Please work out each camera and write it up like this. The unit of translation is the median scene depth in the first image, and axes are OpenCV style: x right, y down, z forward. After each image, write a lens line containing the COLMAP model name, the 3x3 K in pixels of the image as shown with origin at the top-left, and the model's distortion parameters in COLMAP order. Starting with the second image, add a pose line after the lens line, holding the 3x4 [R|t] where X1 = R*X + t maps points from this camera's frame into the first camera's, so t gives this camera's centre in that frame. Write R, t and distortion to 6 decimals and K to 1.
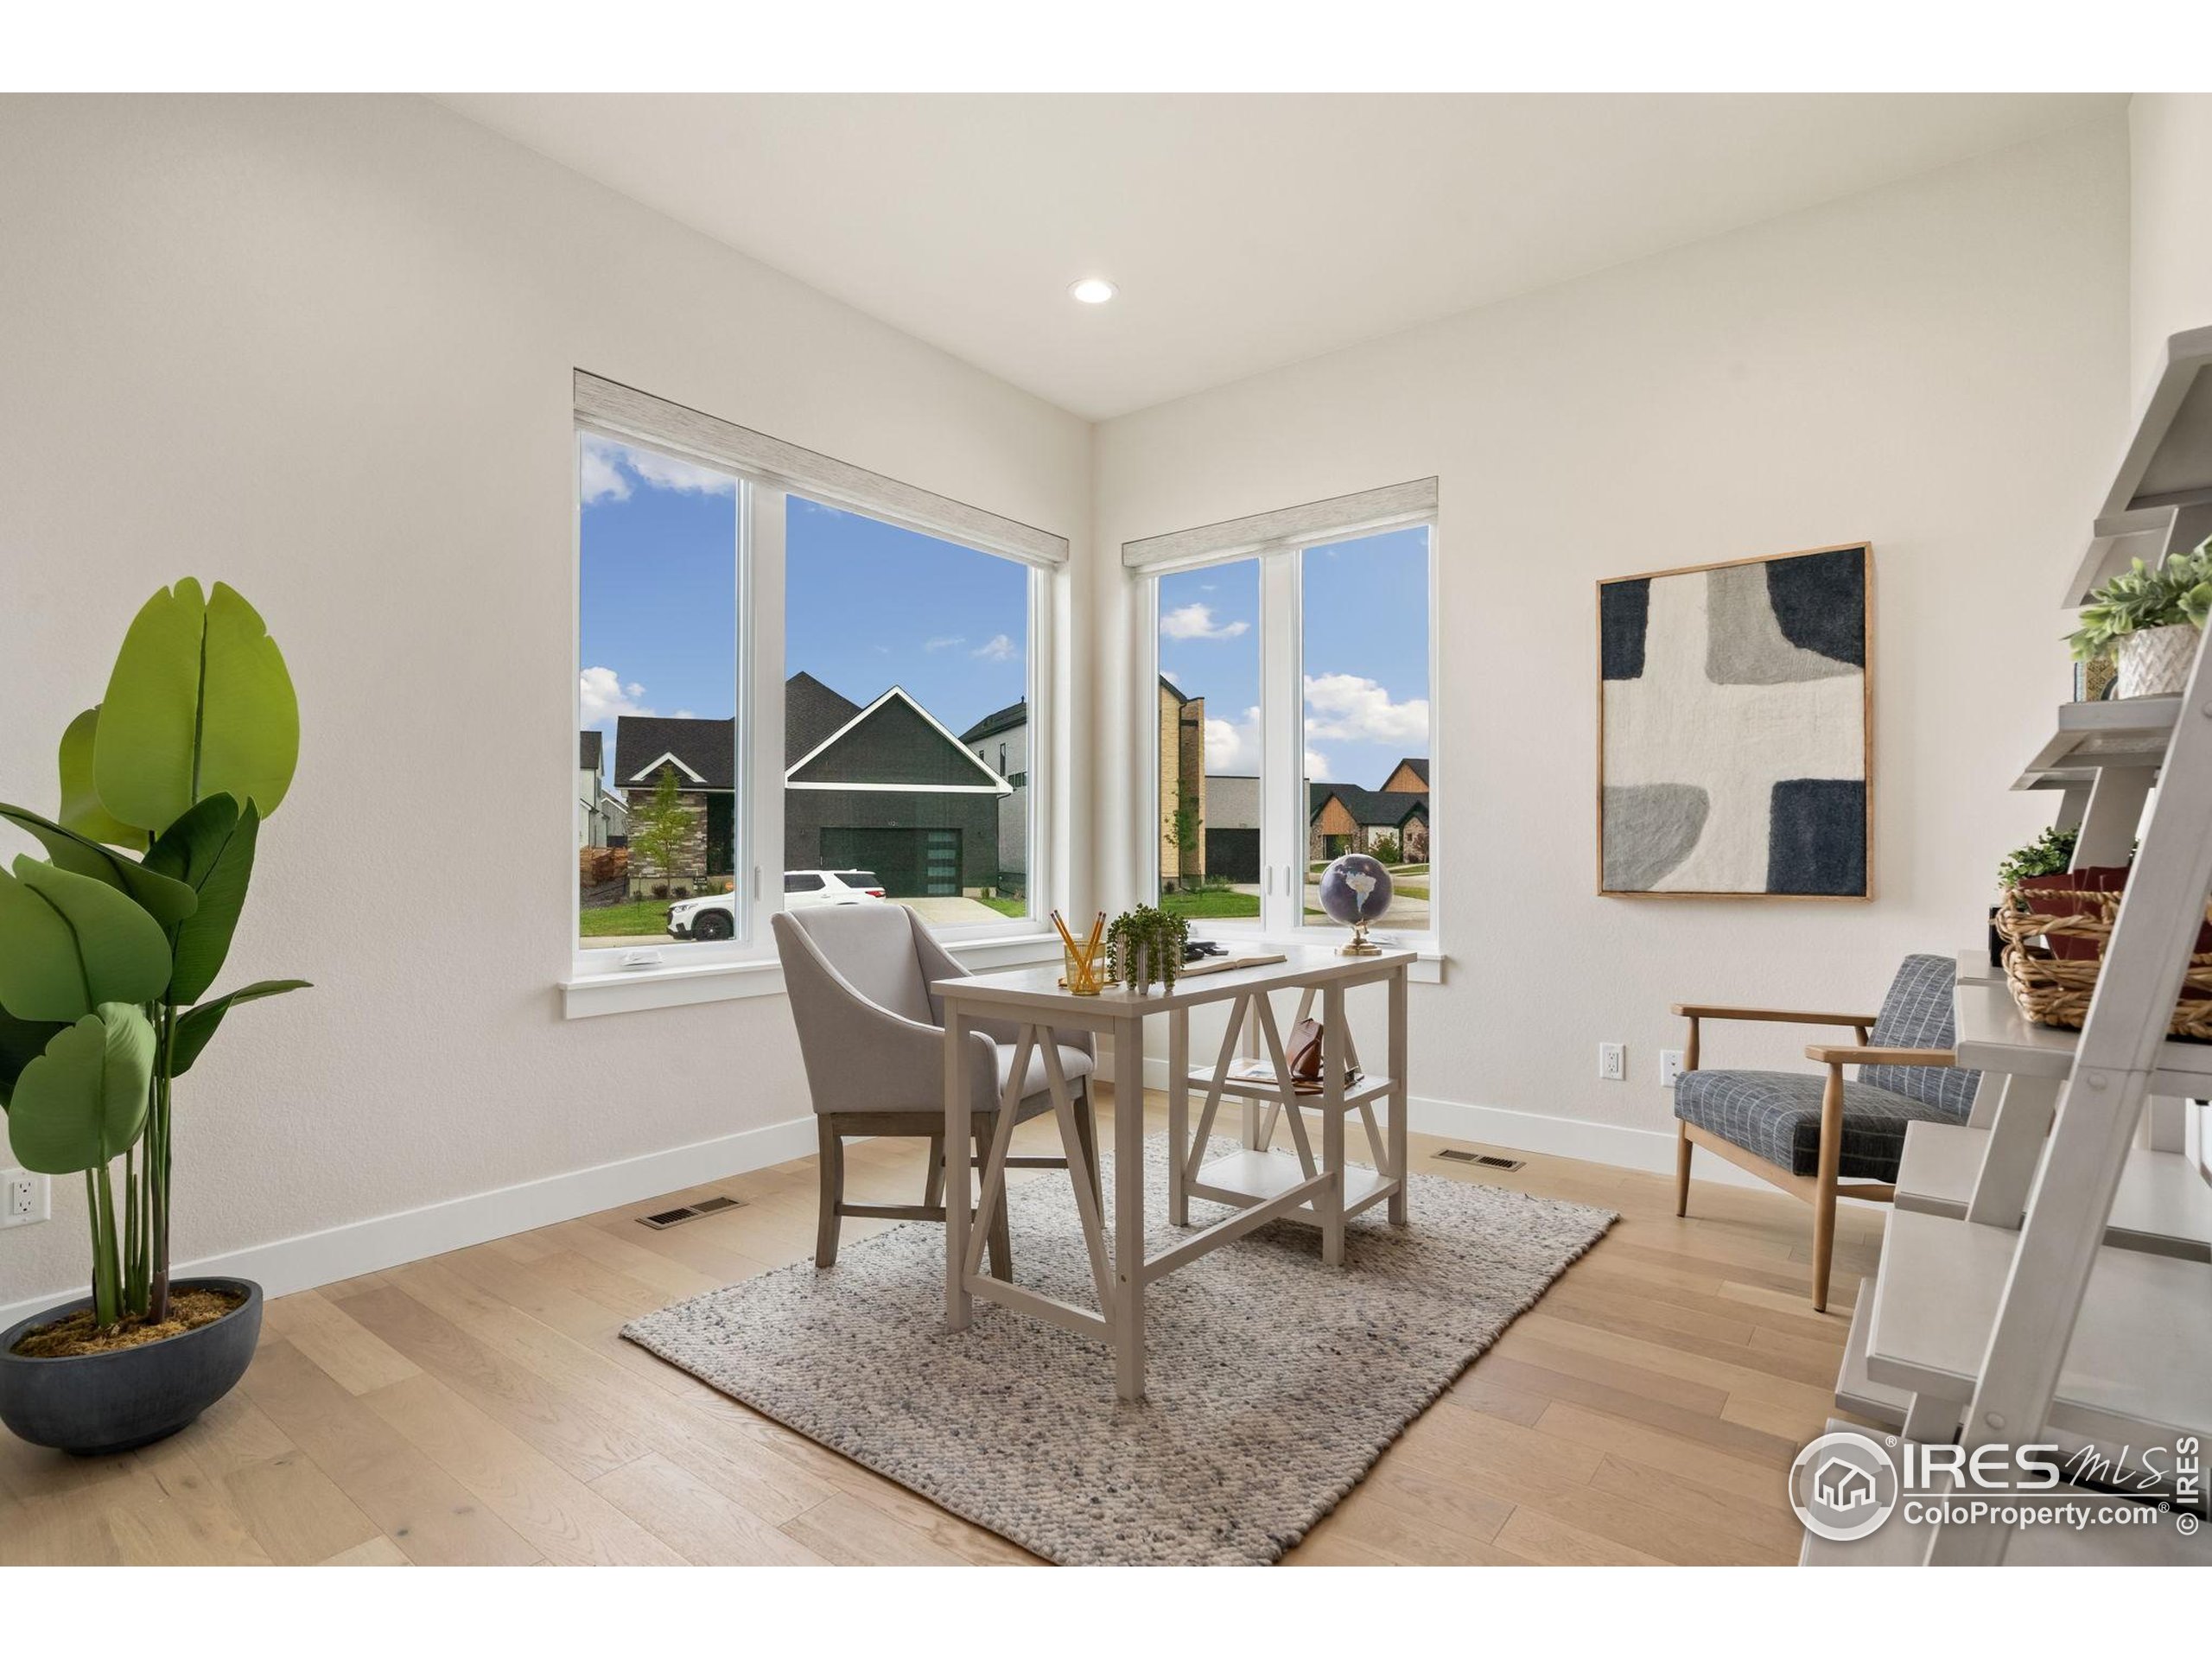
lens RADIAL K [[1032.5, 0, 1109.3], [0, 1032.5, 821.8], [0, 0, 1]] dist [-0.003352, -0.000149]
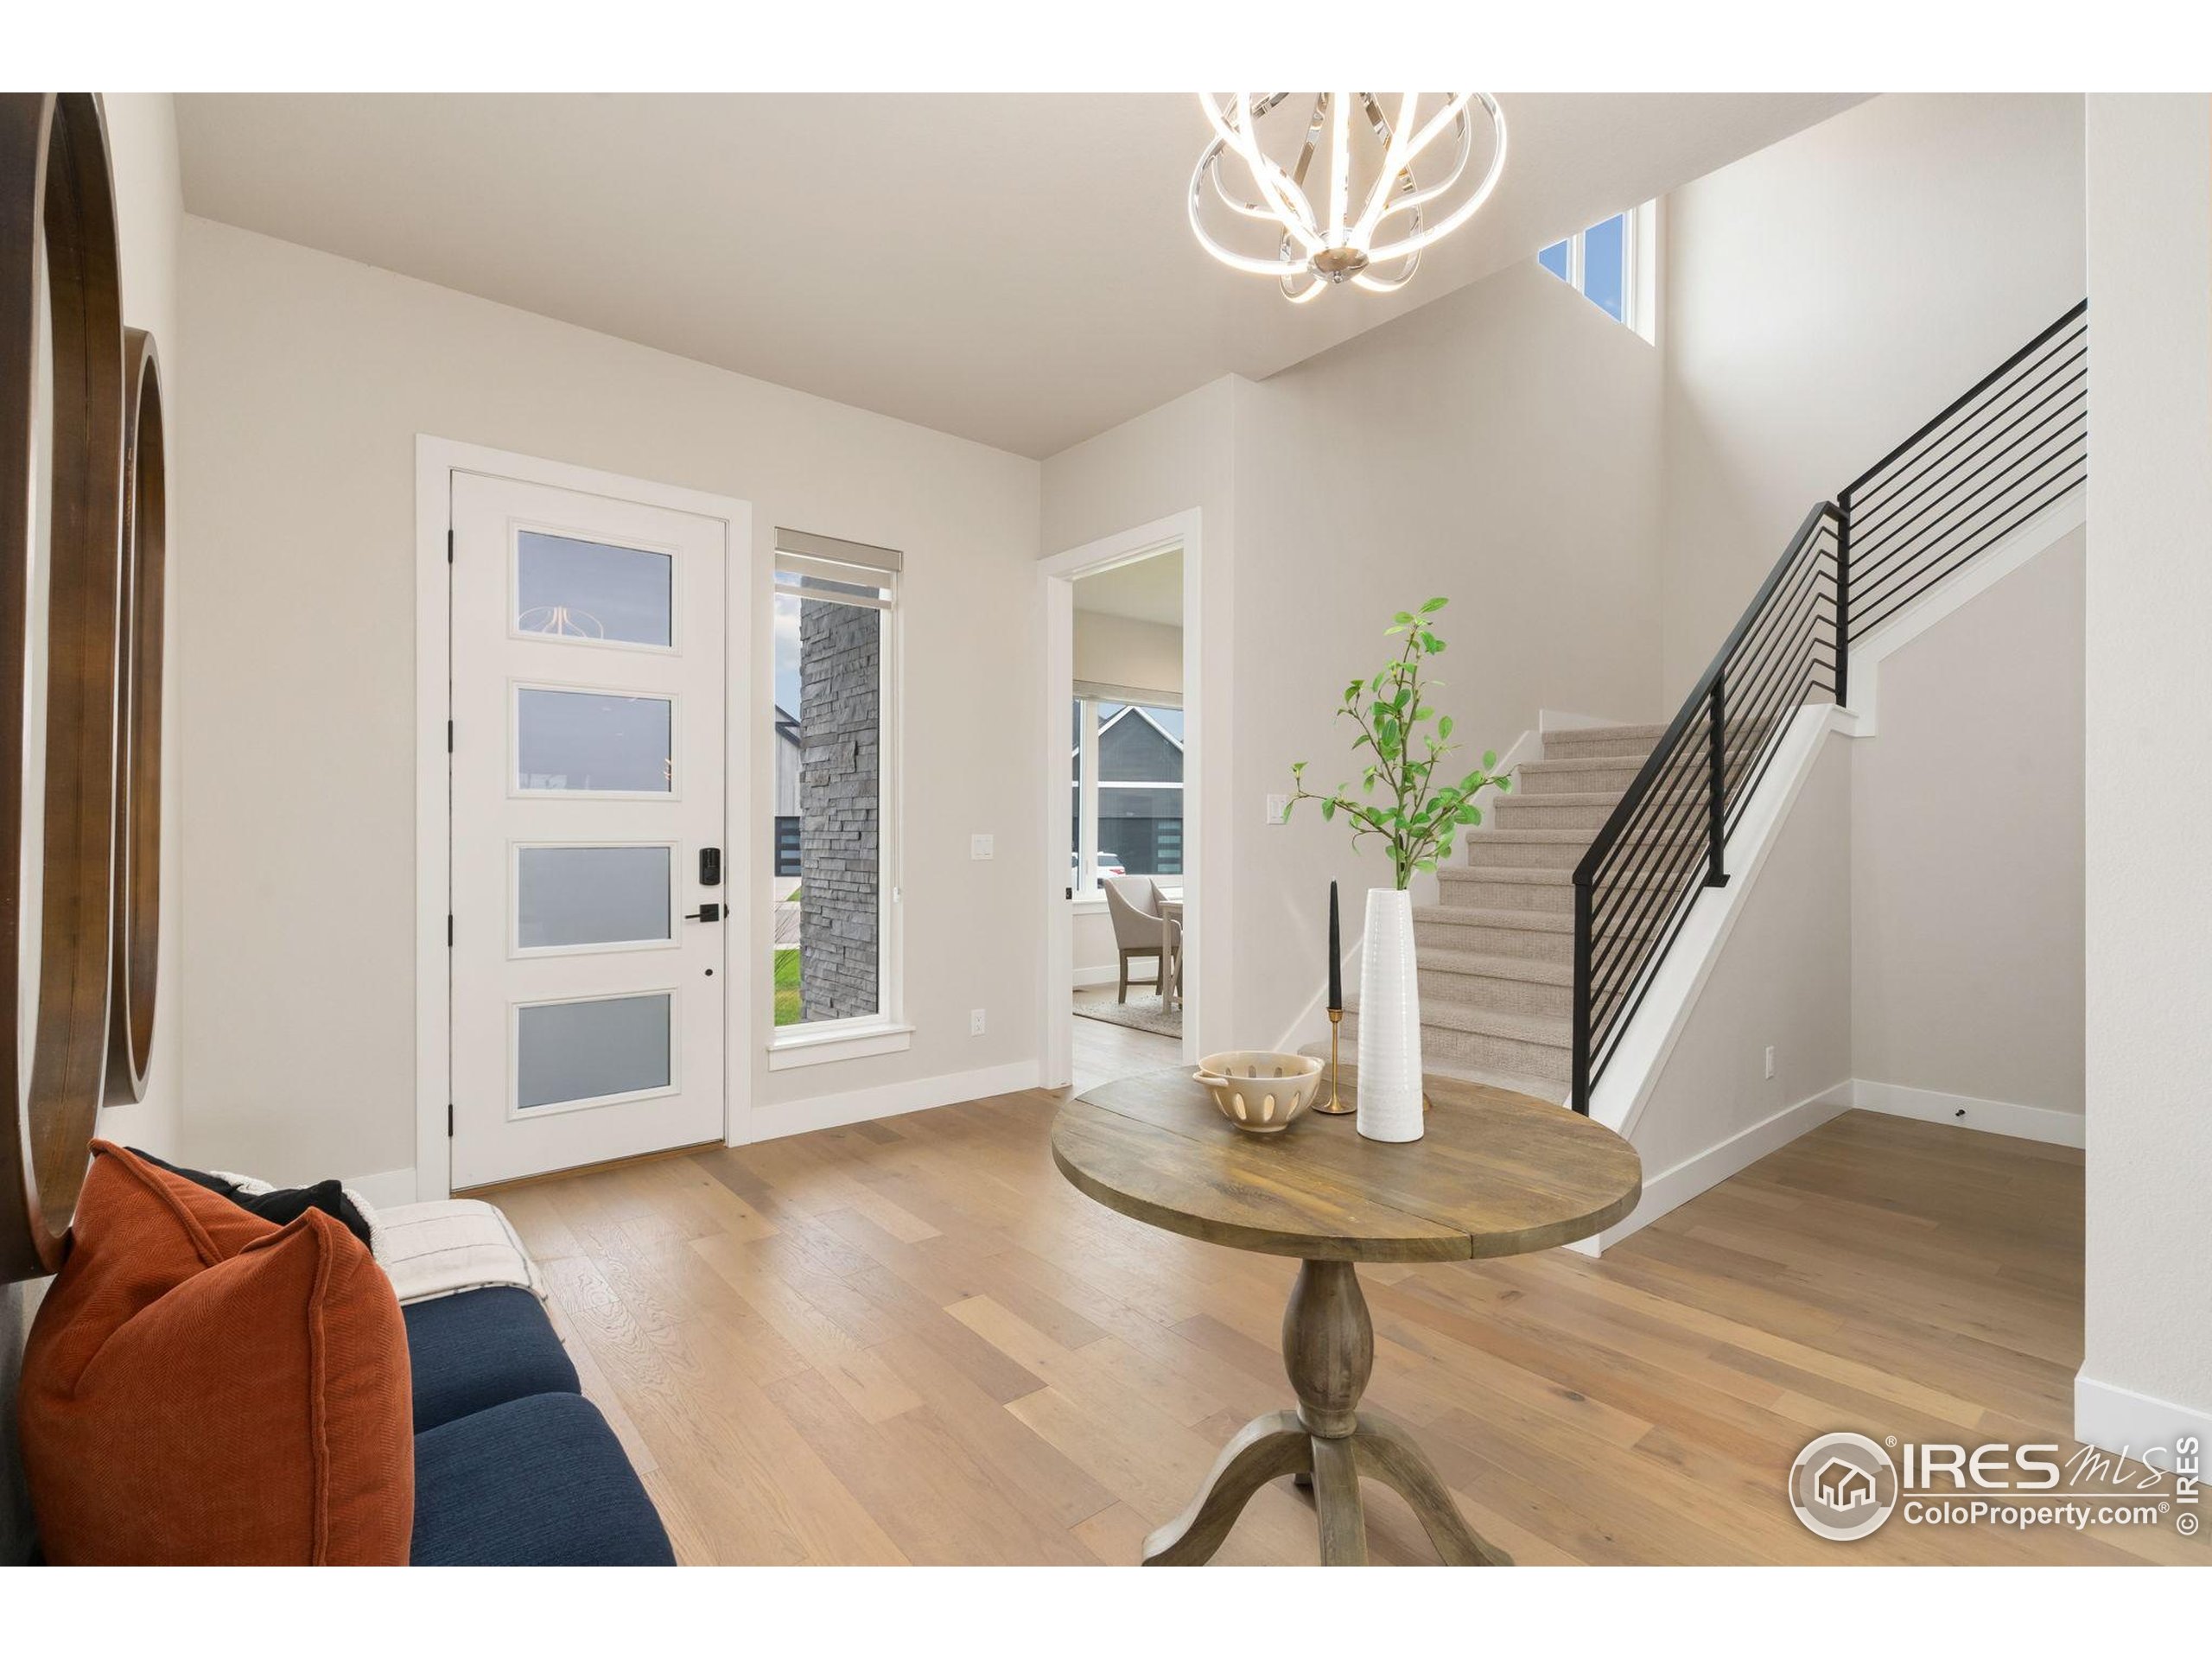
lens RADIAL K [[1032.5, 0, 1109.3], [0, 1032.5, 821.8], [0, 0, 1]] dist [-0.003352, -0.000149]
pose [[0.975802, -0.002101, -0.218647, 0.305750], [0.006716, 0.999770, 0.020366, -0.120819], [0.218554, -0.021342, 0.975592, -1.726472]]
